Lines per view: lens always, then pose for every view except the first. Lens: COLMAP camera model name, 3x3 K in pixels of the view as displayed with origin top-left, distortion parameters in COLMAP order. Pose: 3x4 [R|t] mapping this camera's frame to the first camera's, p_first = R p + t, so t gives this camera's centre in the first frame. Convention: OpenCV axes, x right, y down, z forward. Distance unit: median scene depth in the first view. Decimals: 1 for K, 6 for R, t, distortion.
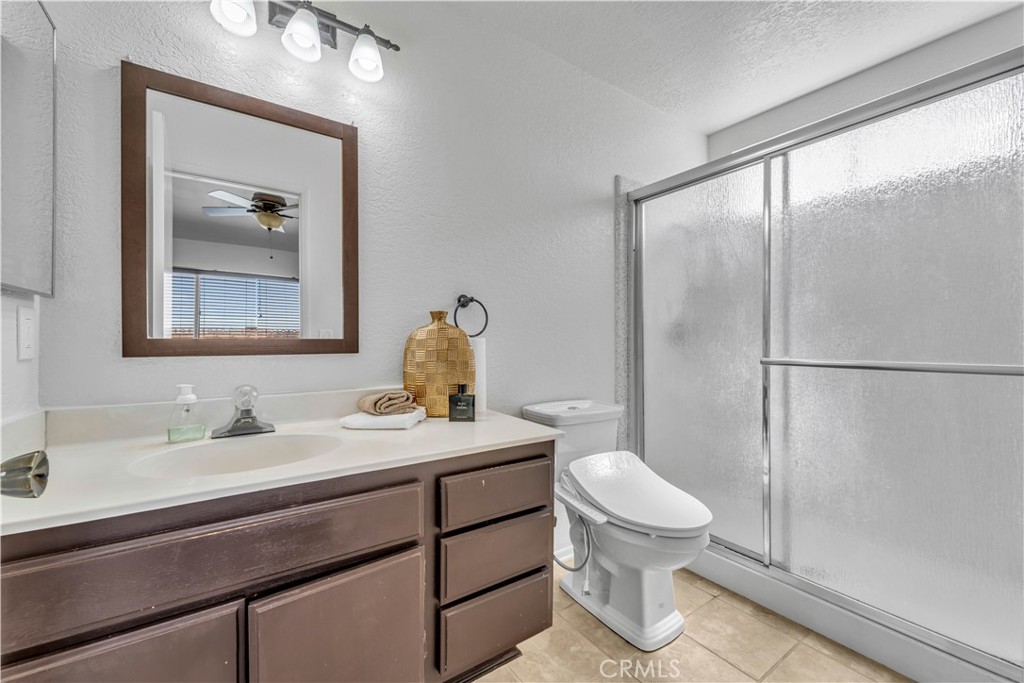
lens RADIAL K [[412.7, 0, 514.8], [0, 412.7, 340.4], [0, 0, 1]] dist [-0.000486, -0.000183]
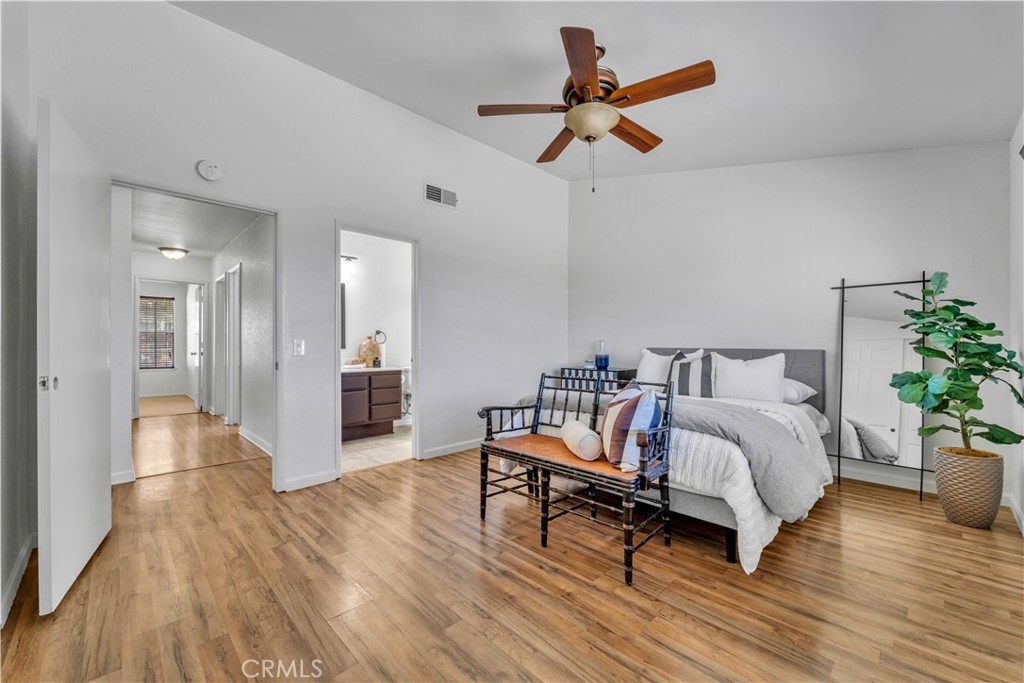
lens RADIAL K [[412.7, 0, 514.8], [0, 412.7, 340.4], [0, 0, 1]] dist [-0.000486, -0.000183]
pose [[0.985654, -0.000368, 0.168781, 0.435531], [0.001108, 0.999990, -0.004291, -0.021963], [-0.168778, 0.004416, 0.985644, -2.656066]]
